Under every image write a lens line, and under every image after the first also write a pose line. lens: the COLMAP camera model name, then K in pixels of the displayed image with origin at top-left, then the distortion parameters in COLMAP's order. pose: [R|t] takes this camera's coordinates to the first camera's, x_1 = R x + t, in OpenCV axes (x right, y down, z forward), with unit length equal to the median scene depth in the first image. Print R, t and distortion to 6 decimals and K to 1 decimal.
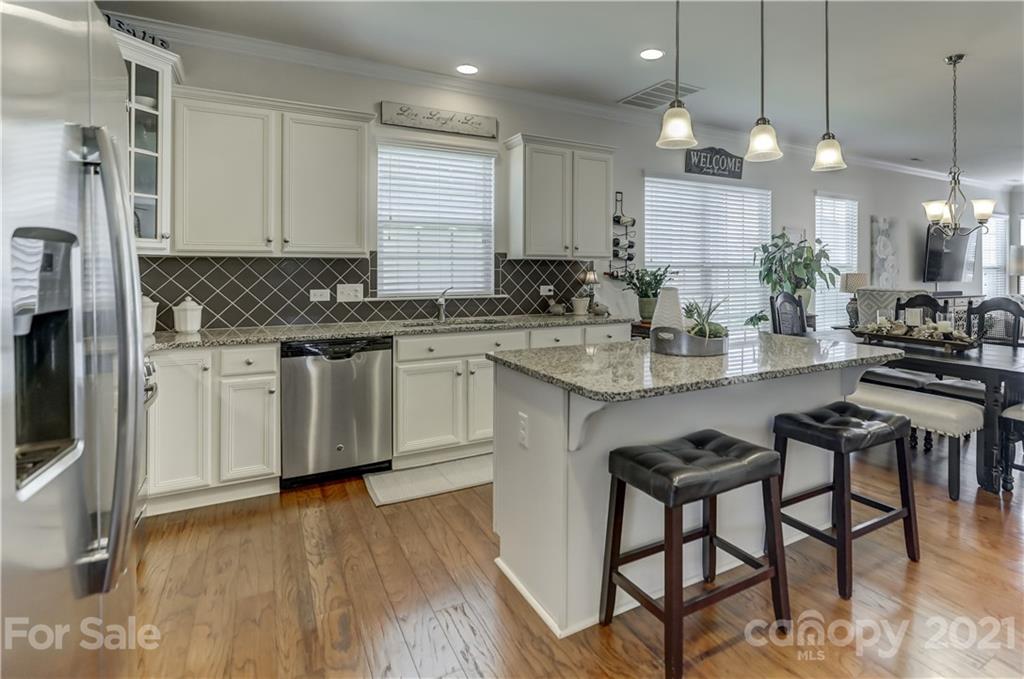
lens RADIAL K [[530.9, 0, 584.7], [0, 530.9, 275.3], [0, 0, 1]] dist [-0.018853, 0.007910]
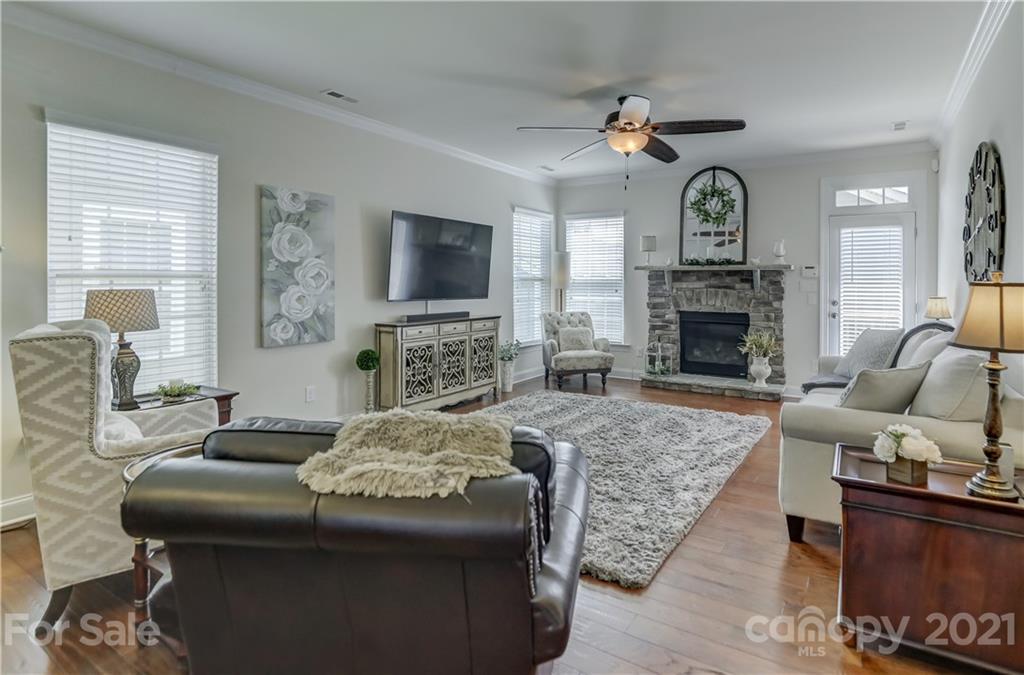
lens RADIAL K [[534.3, 0, 563.6], [0, 534.3, 281.9], [0, 0, 1]] dist [-0.025573, 0.001866]
pose [[0.879157, -0.003587, 0.476519, 0.896451], [0.010217, 0.999884, -0.011323, -0.001776], [-0.476423, 0.014824, 0.879091, 0.566719]]
